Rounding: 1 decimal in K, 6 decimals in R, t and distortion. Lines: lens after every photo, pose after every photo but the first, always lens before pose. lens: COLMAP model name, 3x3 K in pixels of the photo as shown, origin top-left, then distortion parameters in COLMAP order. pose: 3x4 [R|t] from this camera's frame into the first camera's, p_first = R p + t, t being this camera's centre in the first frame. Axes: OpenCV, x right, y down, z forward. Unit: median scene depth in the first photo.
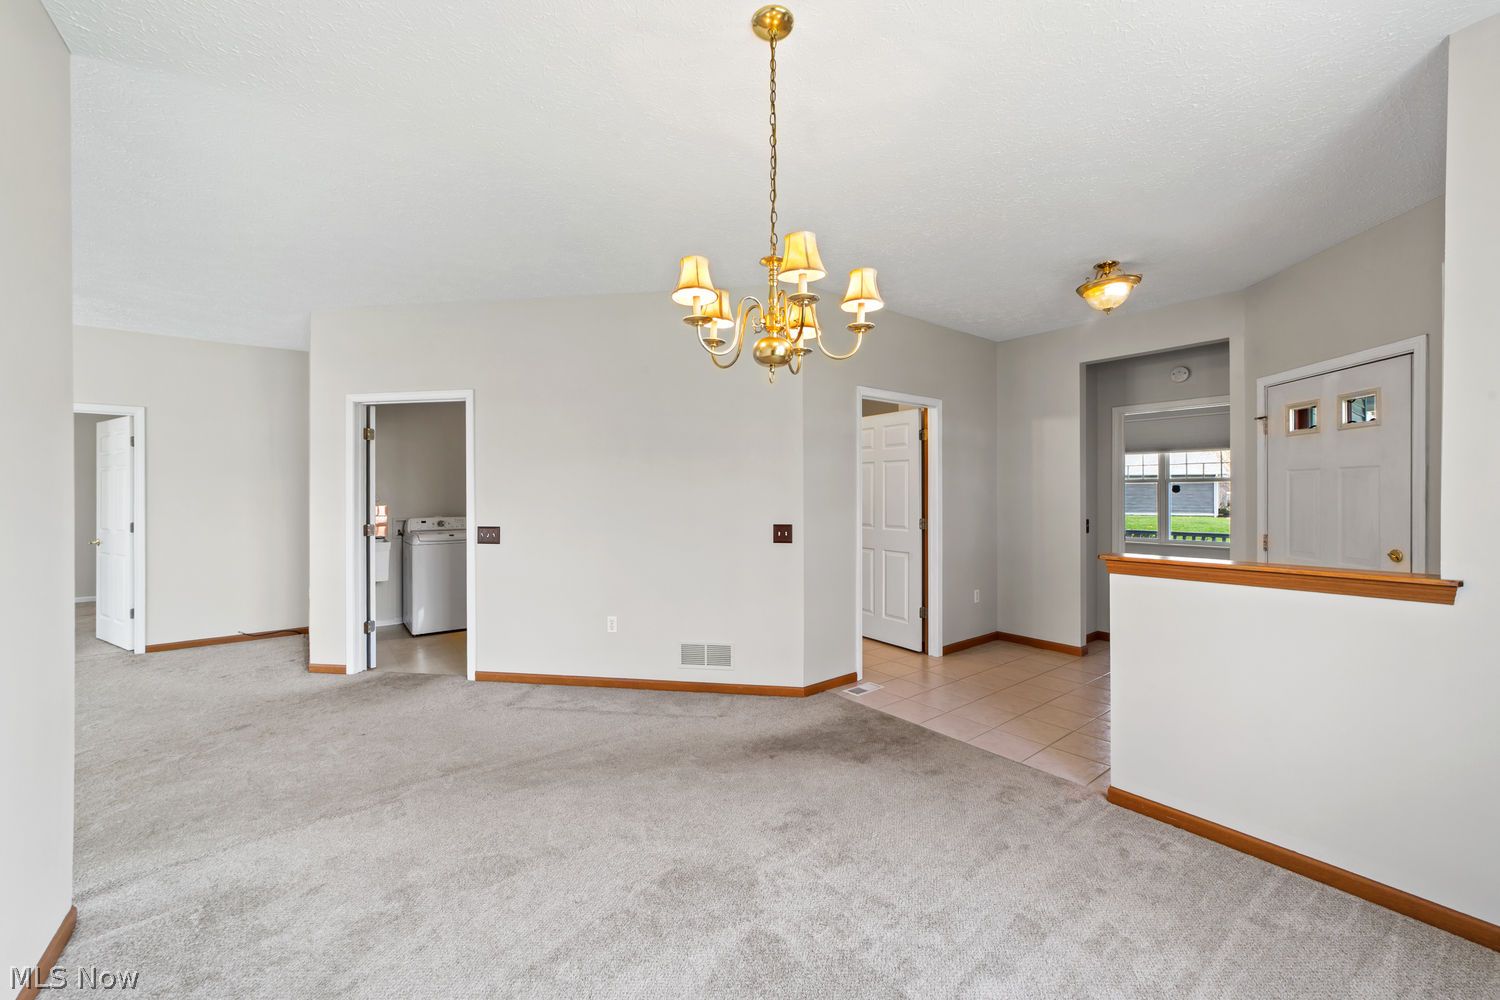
lens RADIAL K [[577.6, 0, 742.4], [0, 577.6, 502.8], [0, 0, 1]] dist [-0.019682, 0.010107]
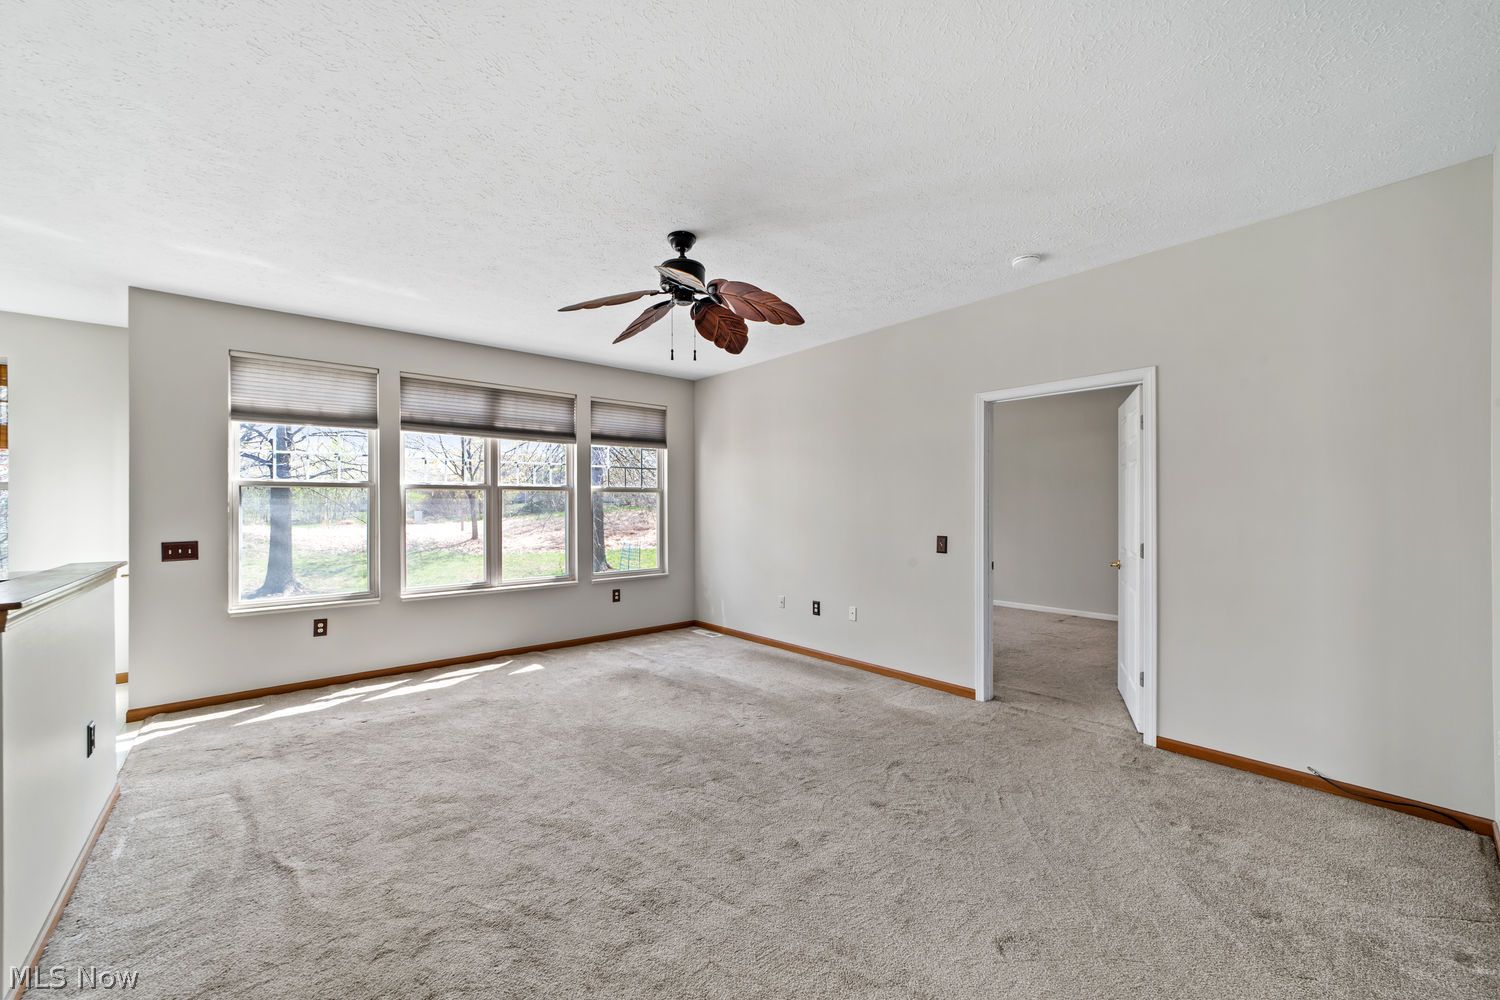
lens RADIAL K [[580.7, 0, 742.2], [0, 580.7, 499.4], [0, 0, 1]] dist [-0.013853, 0.007188]
pose [[0.048269, -0.011621, -0.998767, -0.536394], [-0.008297, 0.999893, -0.012035, -0.004043], [0.998800, 0.008868, 0.048168, 0.644039]]
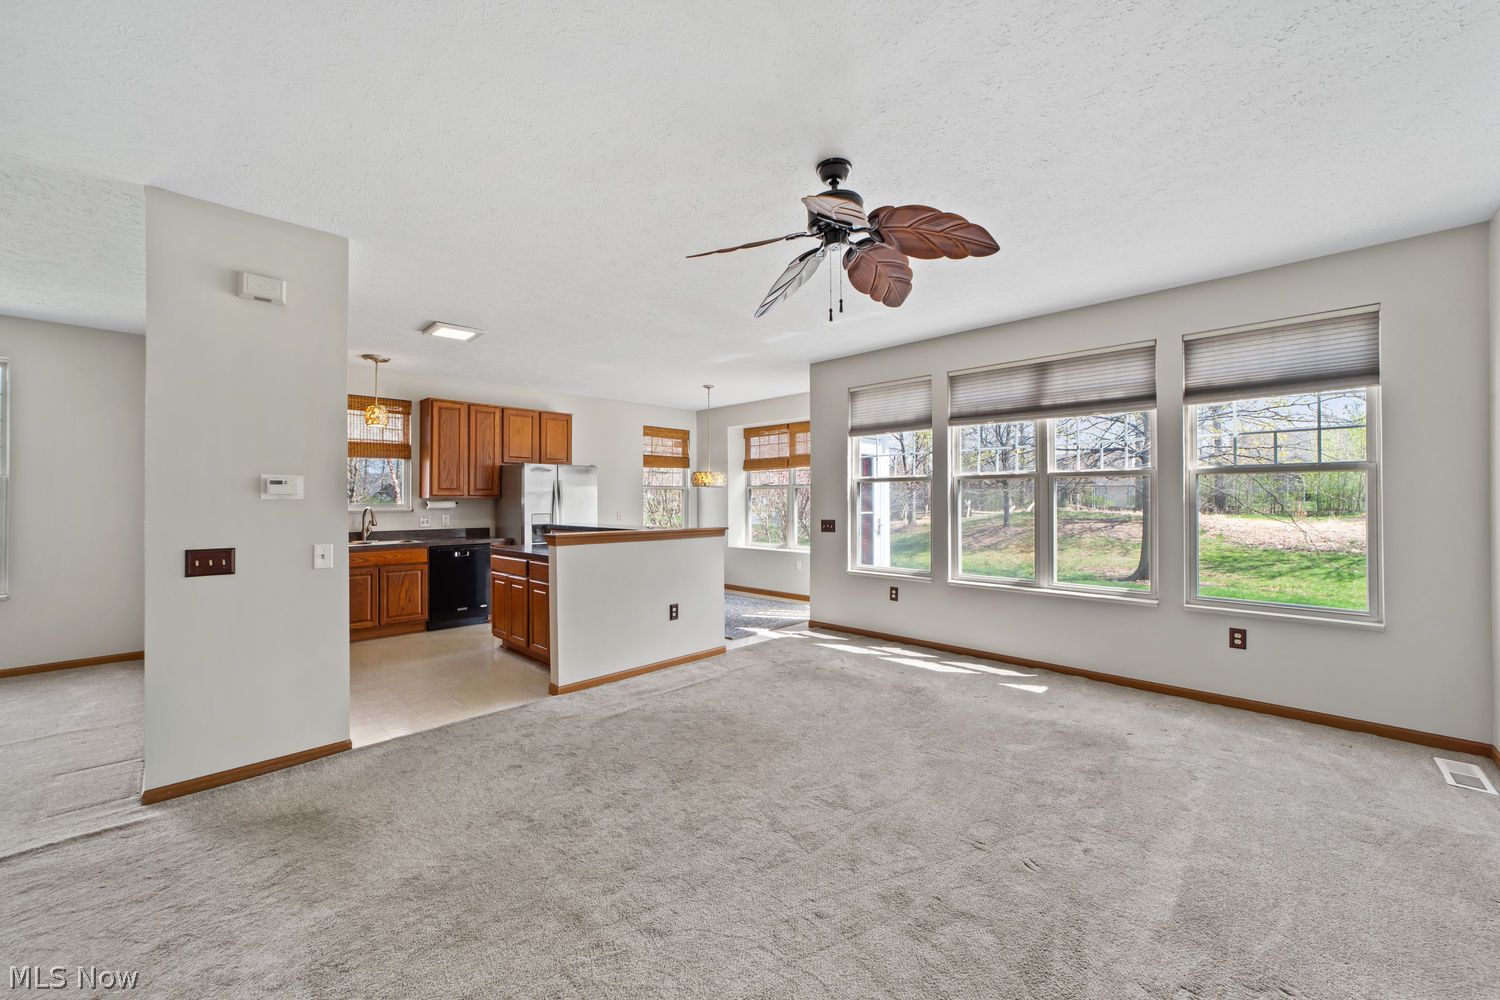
lens RADIAL K [[580.7, 0, 742.2], [0, 580.7, 499.4], [0, 0, 1]] dist [-0.013853, 0.007188]
pose [[-0.991106, 0.005442, -0.132960, -1.150210], [0.003470, 0.999881, 0.015062, -0.013977], [0.133026, 0.014466, -0.991007, 1.229295]]
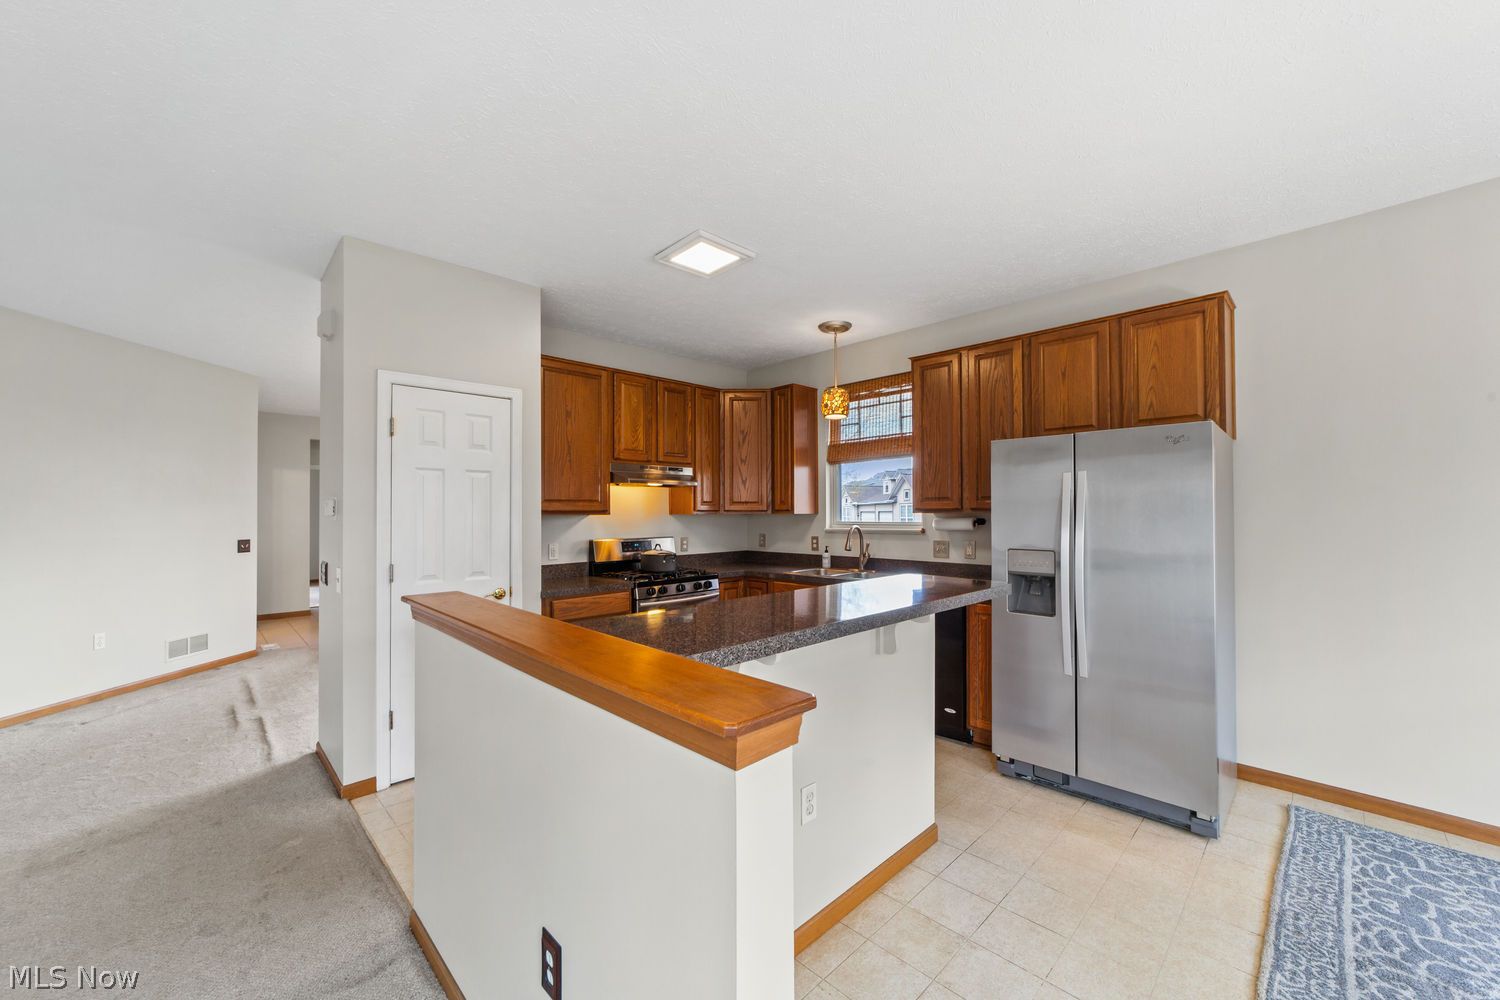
lens RADIAL K [[577.6, 0, 742.4], [0, 577.6, 502.8], [0, 0, 1]] dist [-0.019682, 0.010107]
pose [[-0.113095, 0.020871, 0.993365, -1.495867], [0.020351, 0.999618, -0.018686, -0.002102], [-0.993376, 0.018103, -0.113477, -0.074899]]
